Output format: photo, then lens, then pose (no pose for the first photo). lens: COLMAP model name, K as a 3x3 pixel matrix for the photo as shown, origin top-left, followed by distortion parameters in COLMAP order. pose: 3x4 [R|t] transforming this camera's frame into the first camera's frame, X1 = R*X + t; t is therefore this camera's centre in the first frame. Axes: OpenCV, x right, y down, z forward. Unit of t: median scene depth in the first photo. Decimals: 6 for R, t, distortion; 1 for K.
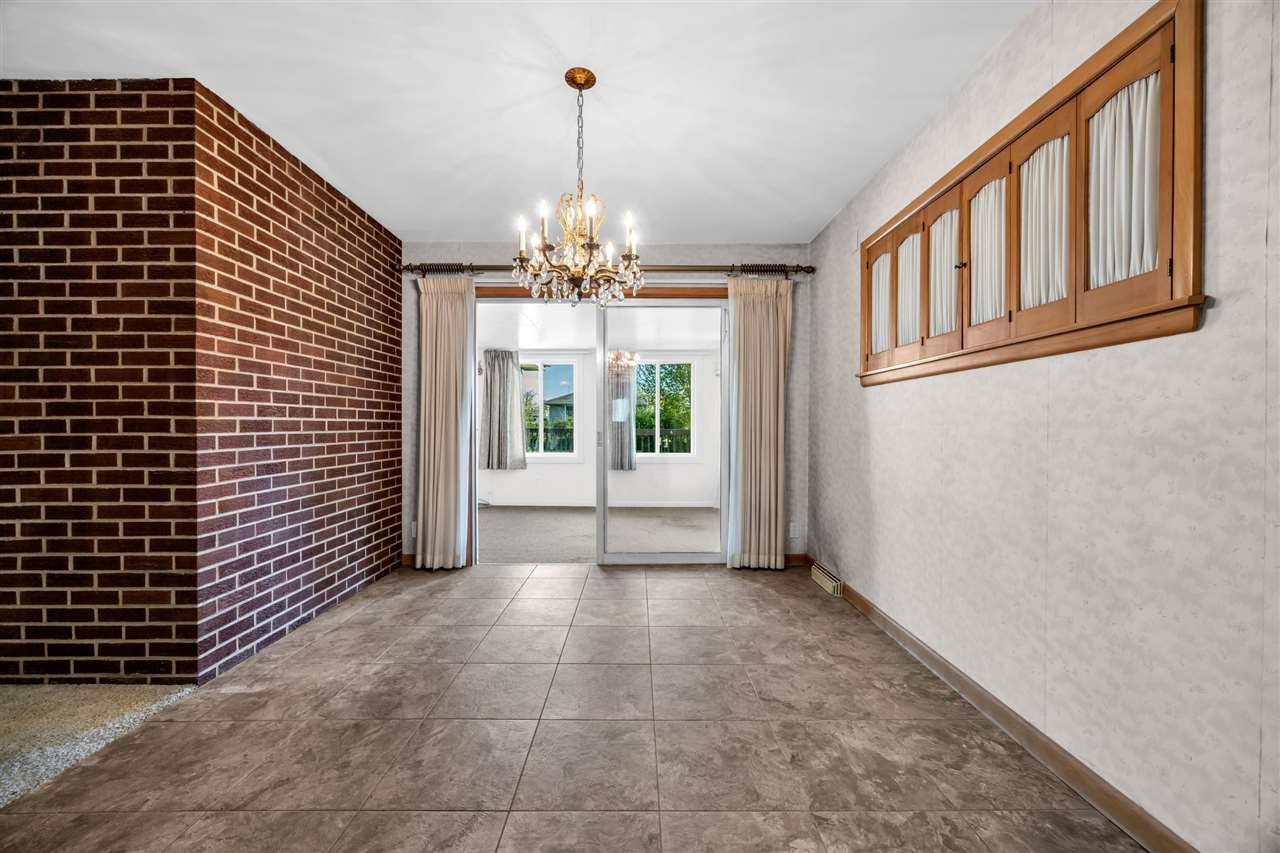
lens RADIAL K [[491.1, 0, 640.1], [0, 491.1, 427.3], [0, 0, 1]] dist [-0.001868, -0.000014]
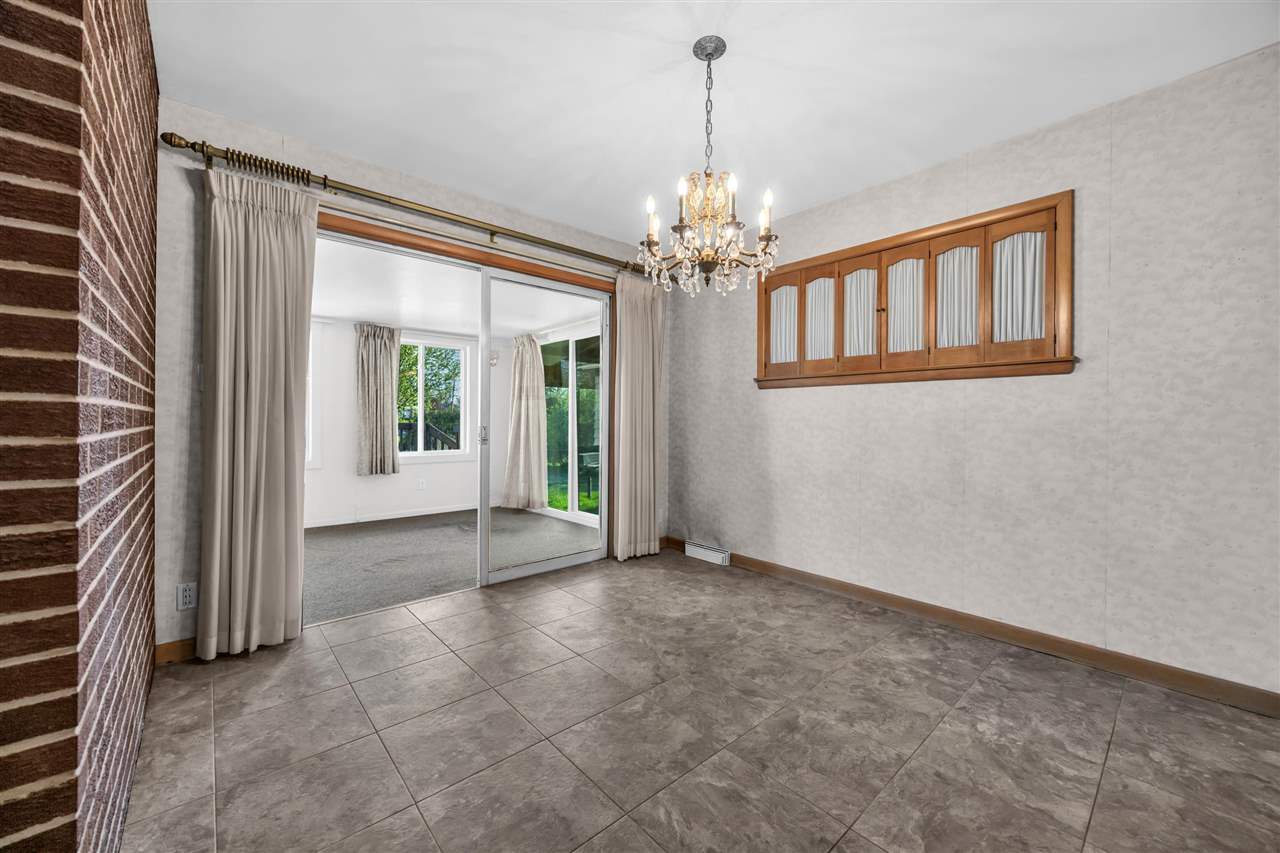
lens RADIAL K [[491.1, 0, 644.7], [0, 491.1, 420.3], [0, 0, 1]] dist [-0.001868, -0.000014]
pose [[0.749847, 0.001957, 0.661608, -0.820494], [-0.001789, 0.999998, -0.000930, -0.003975], [-0.661609, -0.000486, 0.749849, 0.379325]]
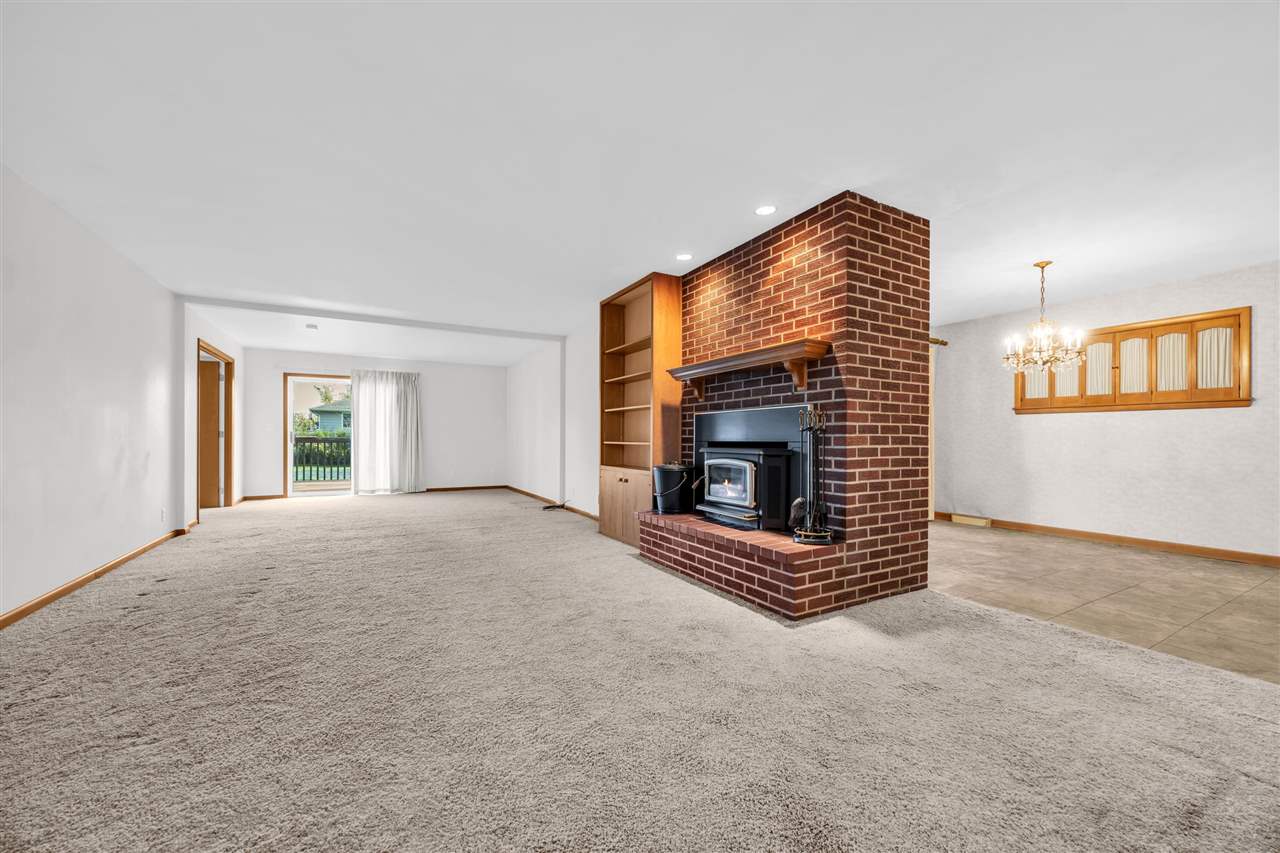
lens RADIAL K [[491.1, 0, 648.4], [0, 491.1, 436.5], [0, 0, 1]] dist [-0.001868, -0.000014]
pose [[0.871529, 0.005656, 0.490312, -2.548147], [-0.002779, 0.999974, -0.006595, 0.031637], [-0.490337, 0.004385, 0.871522, 0.023241]]
